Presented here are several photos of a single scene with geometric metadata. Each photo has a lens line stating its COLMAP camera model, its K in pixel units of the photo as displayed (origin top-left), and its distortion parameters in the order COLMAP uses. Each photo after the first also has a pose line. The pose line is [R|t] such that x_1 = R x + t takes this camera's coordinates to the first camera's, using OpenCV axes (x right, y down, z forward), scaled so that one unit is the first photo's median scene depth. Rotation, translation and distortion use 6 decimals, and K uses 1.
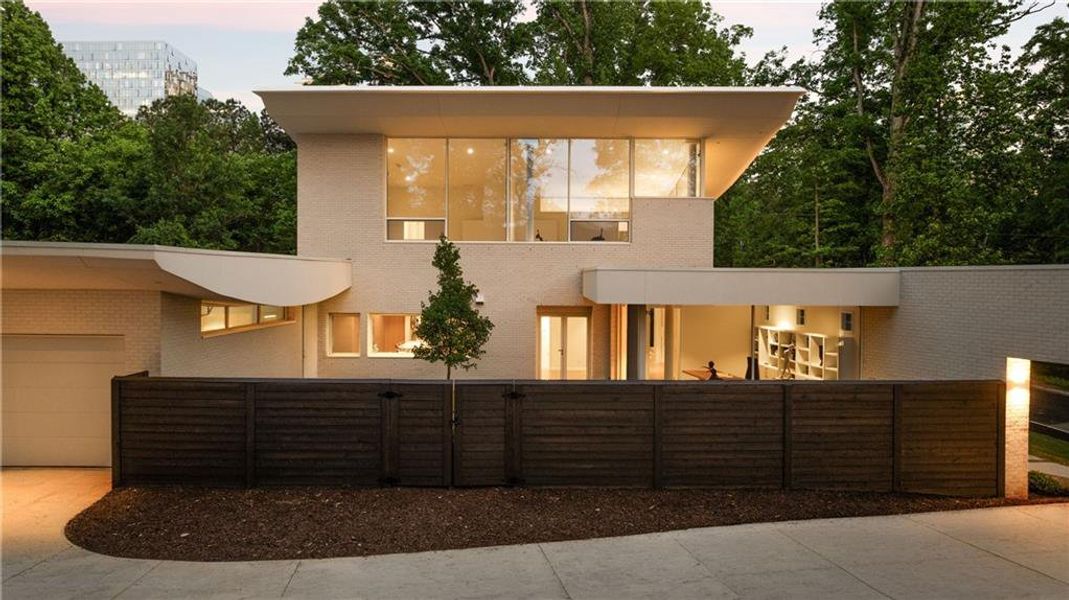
lens RADIAL K [[762.6, 0, 534.5], [0, 762.6, 300.0], [0, 0, 1]] dist [-0.075604, 0.073821]
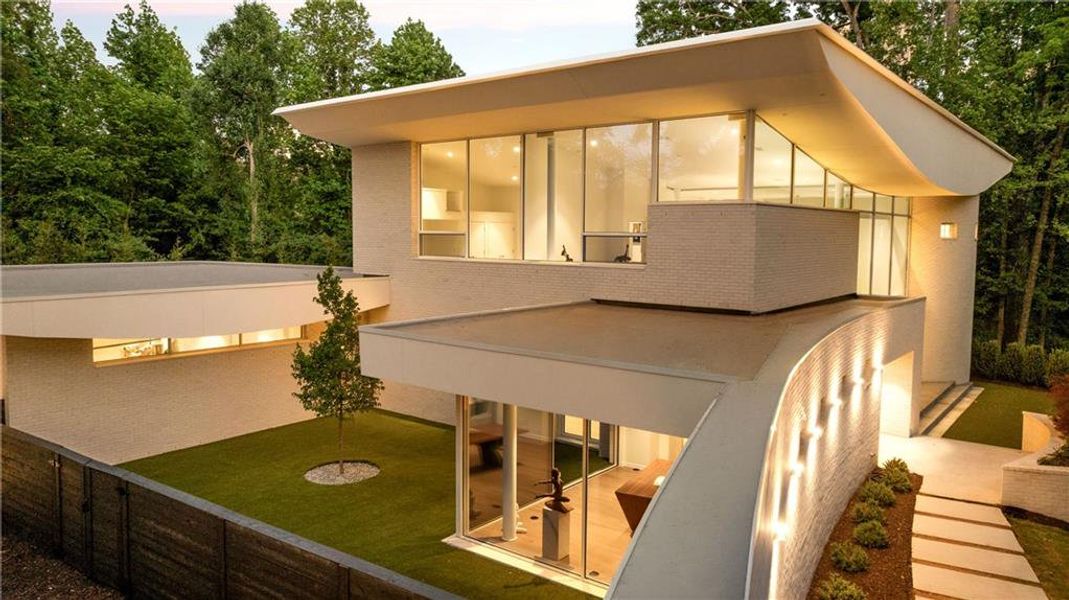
lens RADIAL K [[752.9, 0, 534.5], [0, 752.9, 300.0], [0, 0, 1]] dist [-0.090017, 0.115129]
pose [[0.792509, 0.054474, -0.607423, 0.174080], [-0.018176, 0.997670, 0.065758, -0.032105], [0.609589, -0.041073, 0.791652, 0.131820]]
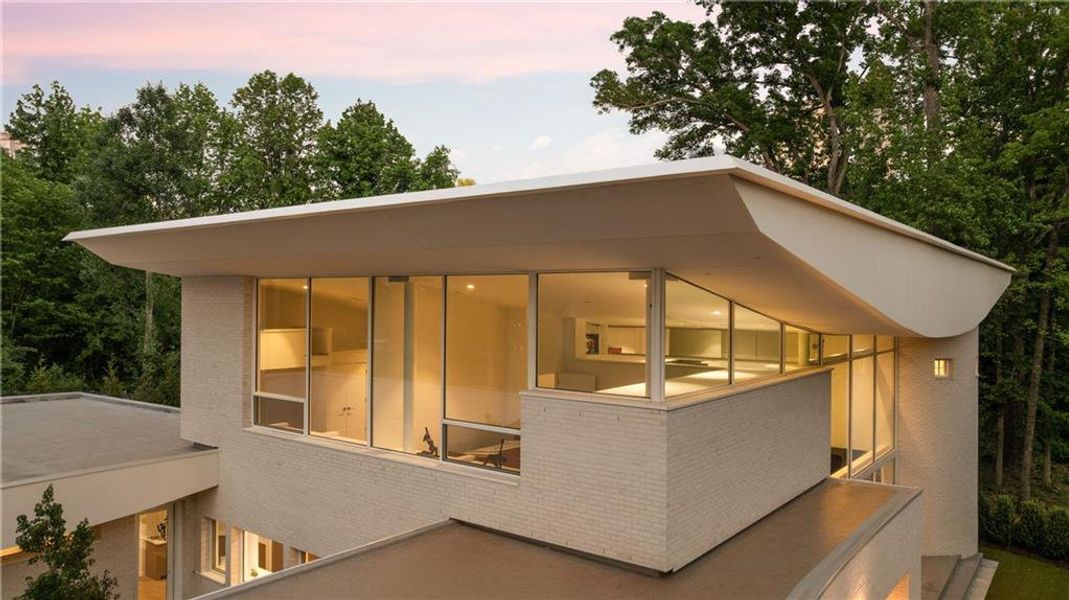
lens RADIAL K [[752.9, 0, 534.5], [0, 752.9, 300.0], [0, 0, 1]] dist [-0.090017, 0.115129]
pose [[0.801491, 0.000335, -0.598007, 0.156254], [-0.019127, 0.999503, -0.025077, -0.066578], [0.597701, 0.031537, 0.801099, 0.219172]]
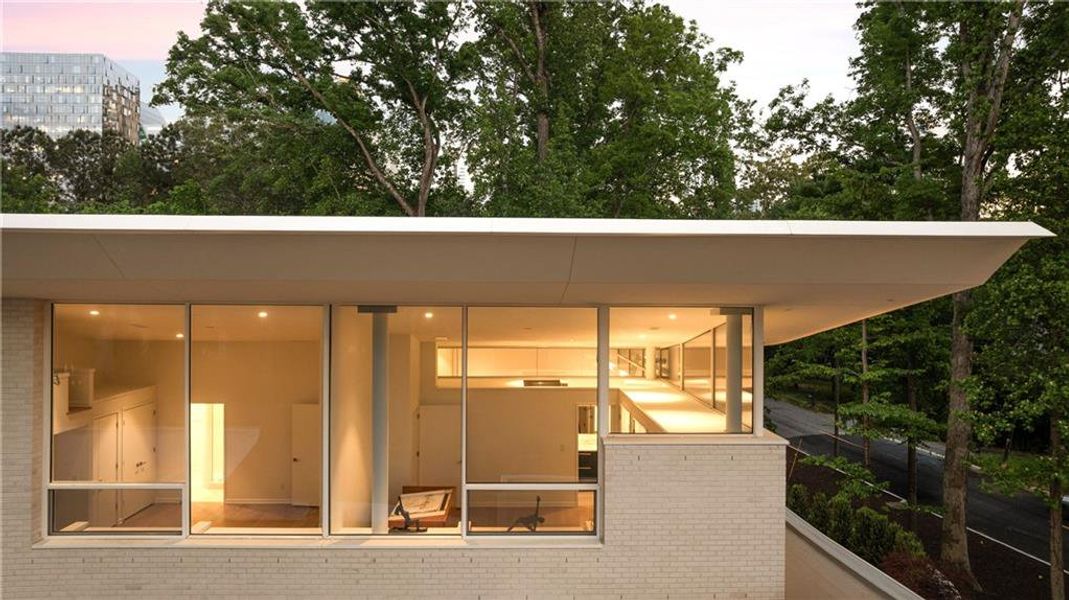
lens RADIAL K [[762.6, 0, 534.5], [0, 762.6, 300.0], [0, 0, 1]] dist [-0.075604, 0.073821]
pose [[0.999018, 0.000769, 0.044292, 0.024320], [0.000194, 0.999764, -0.021733, -0.075589], [-0.044298, 0.021720, 0.998782, 0.200862]]
